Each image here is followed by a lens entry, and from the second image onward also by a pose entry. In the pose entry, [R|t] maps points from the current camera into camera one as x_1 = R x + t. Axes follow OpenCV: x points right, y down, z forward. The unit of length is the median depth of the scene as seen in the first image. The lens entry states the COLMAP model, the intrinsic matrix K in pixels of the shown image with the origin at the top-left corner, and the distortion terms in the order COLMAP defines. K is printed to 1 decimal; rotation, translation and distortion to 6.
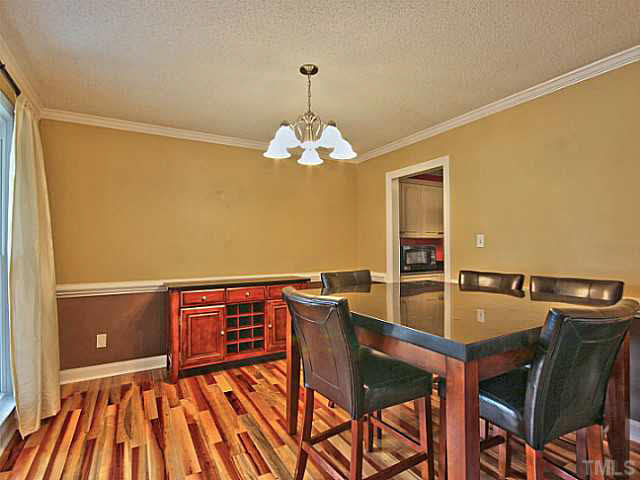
lens RADIAL K [[333.2, 0, 322.0], [0, 333.2, 240.5], [0, 0, 1]] dist [-0.003421, 0.001059]
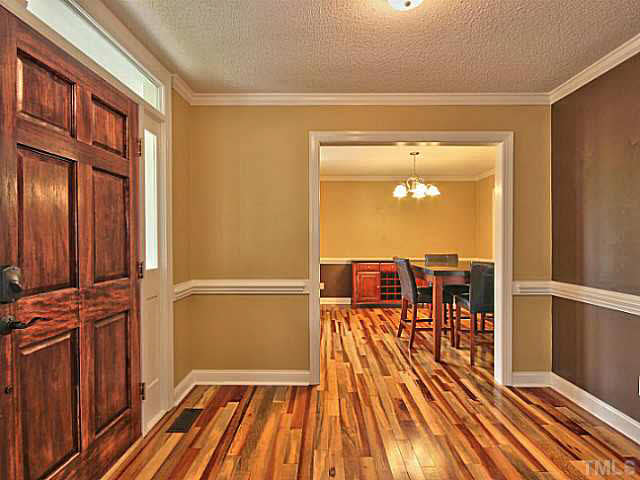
lens RADIAL K [[333.2, 0, 320.9], [0, 333.2, 241.5], [0, 0, 1]] dist [-0.003421, 0.001059]
pose [[0.863597, 0.008756, -0.504107, 0.380897], [0.000143, 0.999845, 0.017611, -0.009940], [0.504183, -0.015280, 0.863461, -0.807390]]
